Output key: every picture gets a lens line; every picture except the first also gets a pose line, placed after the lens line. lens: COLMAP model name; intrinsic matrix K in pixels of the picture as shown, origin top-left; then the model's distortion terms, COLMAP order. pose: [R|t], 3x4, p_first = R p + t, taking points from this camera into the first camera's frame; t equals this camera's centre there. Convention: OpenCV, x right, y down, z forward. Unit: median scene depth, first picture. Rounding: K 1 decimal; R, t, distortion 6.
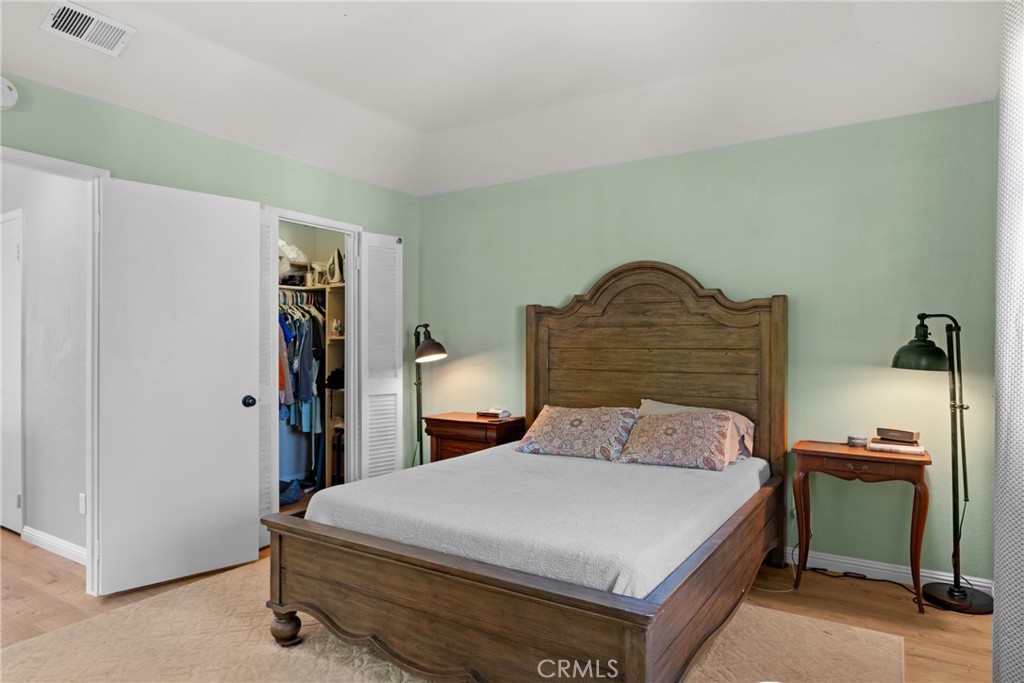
lens RADIAL K [[599.0, 0, 510.7], [0, 599.0, 341.1], [0, 0, 1]] dist [-0.000737, -0.000104]
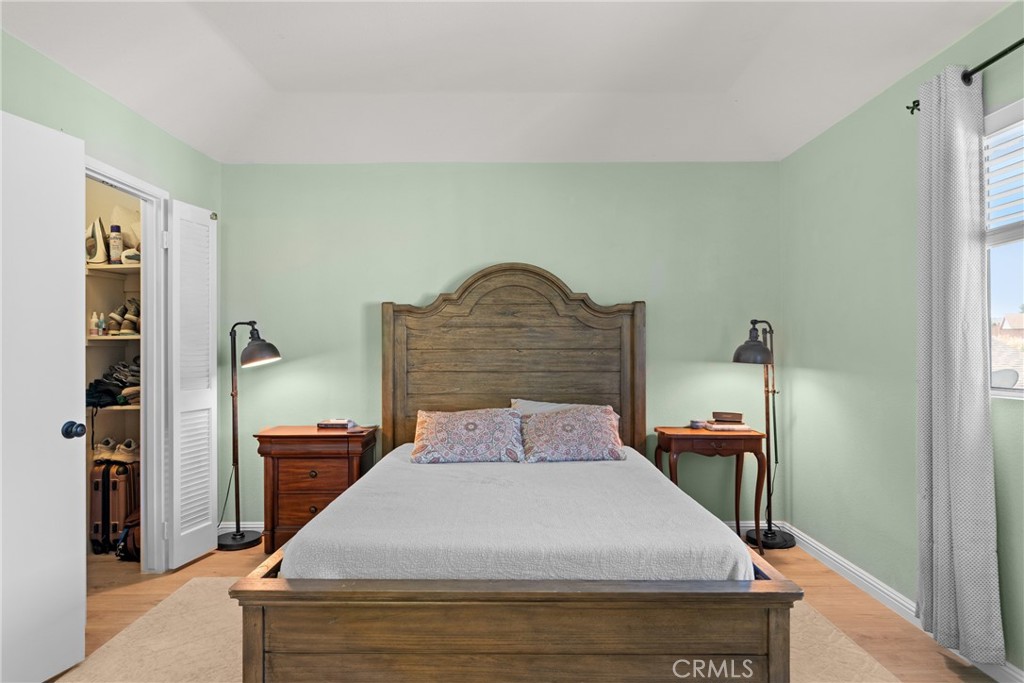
lens RADIAL K [[599.0, 0, 511.5], [0, 599.0, 338.1], [0, 0, 1]] dist [-0.000737, -0.000104]
pose [[0.853183, 0.002917, 0.521603, -0.365597], [0.001094, 0.999972, -0.007382, 0.001616], [-0.521610, 0.006869, 0.853156, 0.158000]]
